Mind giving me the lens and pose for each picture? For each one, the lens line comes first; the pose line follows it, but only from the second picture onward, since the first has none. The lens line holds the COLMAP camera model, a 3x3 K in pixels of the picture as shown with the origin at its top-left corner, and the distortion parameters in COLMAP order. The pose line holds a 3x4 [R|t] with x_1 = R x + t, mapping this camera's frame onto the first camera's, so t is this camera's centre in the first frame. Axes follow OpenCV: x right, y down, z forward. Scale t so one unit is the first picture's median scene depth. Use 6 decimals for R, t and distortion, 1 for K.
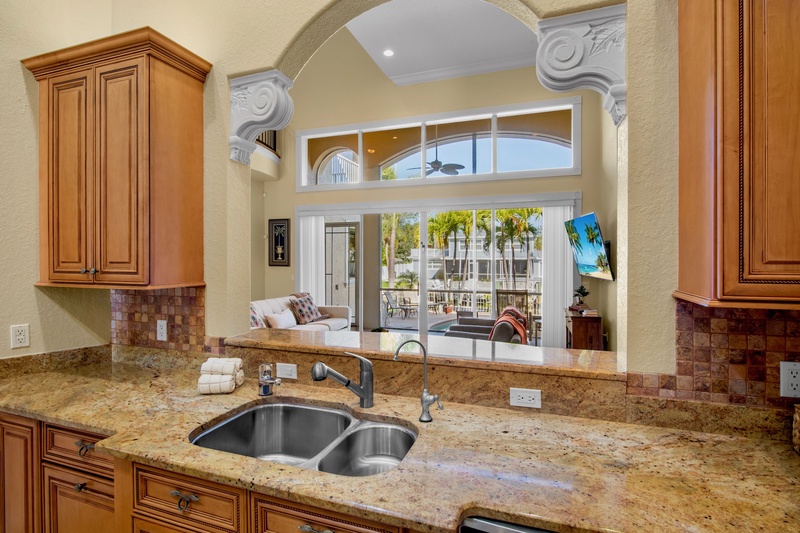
lens RADIAL K [[393.3, 0, 395.7], [0, 393.3, 262.0], [0, 0, 1]] dist [-0.012250, -0.000167]
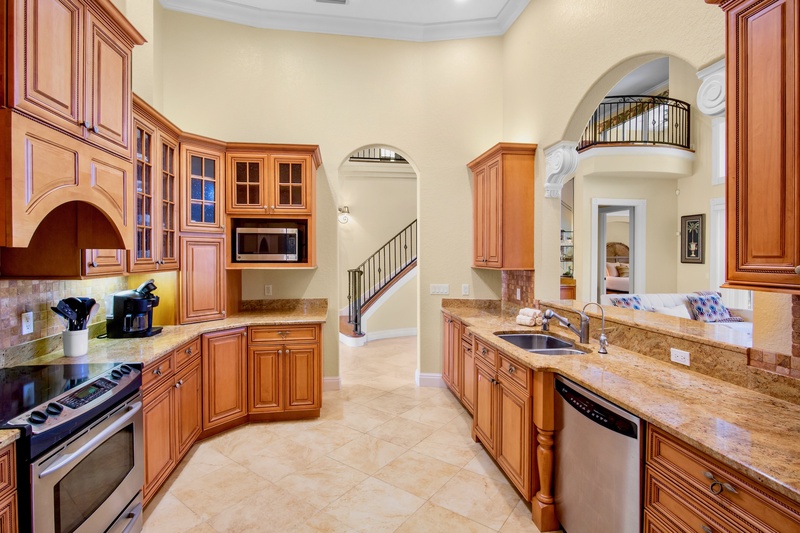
lens RADIAL K [[393.3, 0, 399.8], [0, 393.3, 262.5], [0, 0, 1]] dist [-0.012250, -0.000167]
pose [[0.473658, 0.017315, -0.880538, 0.854334], [-0.009925, 0.999848, 0.014323, 0.007583], [0.880653, 0.001956, 0.473758, -0.403517]]
